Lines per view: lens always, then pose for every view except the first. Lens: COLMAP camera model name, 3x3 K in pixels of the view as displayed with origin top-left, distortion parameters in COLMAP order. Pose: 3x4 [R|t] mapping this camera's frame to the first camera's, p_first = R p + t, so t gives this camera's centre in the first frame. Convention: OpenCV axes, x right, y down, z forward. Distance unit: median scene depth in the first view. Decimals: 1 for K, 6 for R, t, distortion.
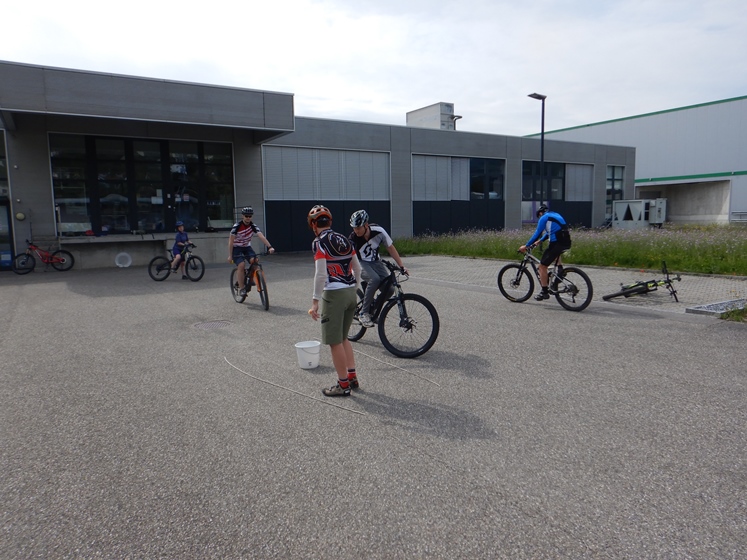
lens RADIAL K [[531.9, 0, 370.5], [0, 531.9, 277.4], [0, 0, 1]] dist [-0.002625, -0.003607]
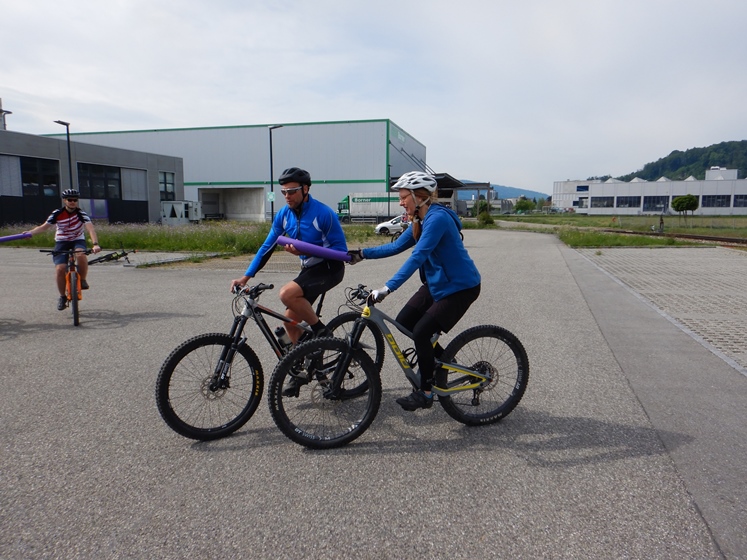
lens RADIAL K [[531.9, 0, 370.5], [0, 531.9, 277.4], [0, 0, 1]] dist [-0.002625, -0.003607]
pose [[0.750077, -0.055401, 0.659026, -0.000281], [0.049406, 0.998395, 0.027698, 0.019707], [-0.659502, 0.011784, 0.751610, -0.222164]]
